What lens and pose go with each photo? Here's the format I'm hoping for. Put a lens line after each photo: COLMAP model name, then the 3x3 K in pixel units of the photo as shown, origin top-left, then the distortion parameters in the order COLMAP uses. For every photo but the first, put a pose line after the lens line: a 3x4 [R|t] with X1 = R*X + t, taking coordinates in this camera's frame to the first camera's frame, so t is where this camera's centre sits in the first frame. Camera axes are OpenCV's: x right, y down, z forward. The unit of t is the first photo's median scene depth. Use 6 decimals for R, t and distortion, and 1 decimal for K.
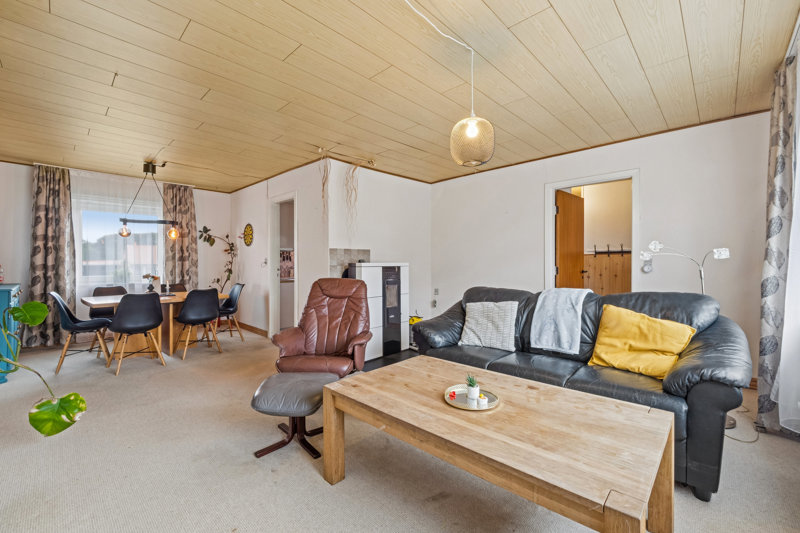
lens RADIAL K [[337.4, 0, 404.8], [0, 337.4, 264.9], [0, 0, 1]] dist [-0.013616, 0.001068]
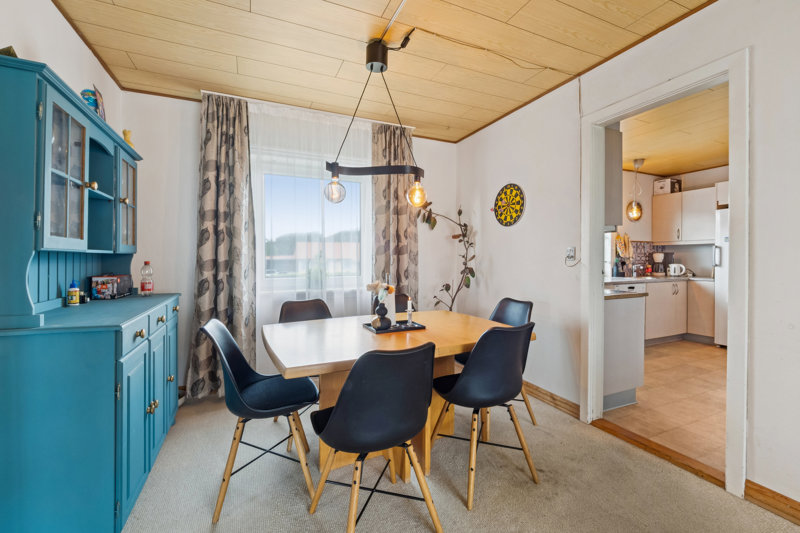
lens RADIAL K [[337.4, 0, 402.0], [0, 337.4, 260.6], [0, 0, 1]] dist [-0.013616, 0.001068]
pose [[0.924752, 0.002802, -0.380561, -0.536288], [-0.001950, 0.999995, 0.002624, -0.002472], [0.380566, -0.001685, 0.924752, 0.562744]]
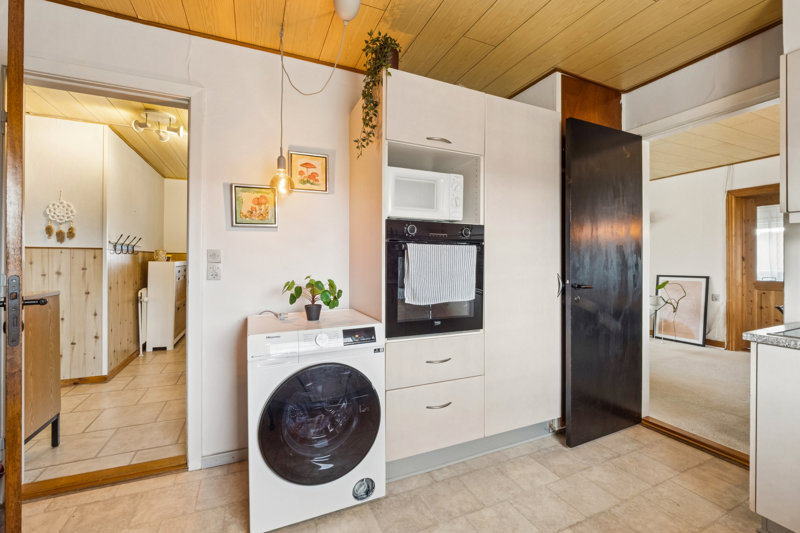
lens RADIAL K [[337.4, 0, 403.0], [0, 337.4, 262.4], [0, 0, 1]] dist [-0.013616, 0.001068]
pose [[-0.926239, -0.002941, 0.376924, -0.174815], [0.000428, 0.999961, 0.008854, -0.012774], [-0.376935, 0.008362, -0.926202, 1.702592]]
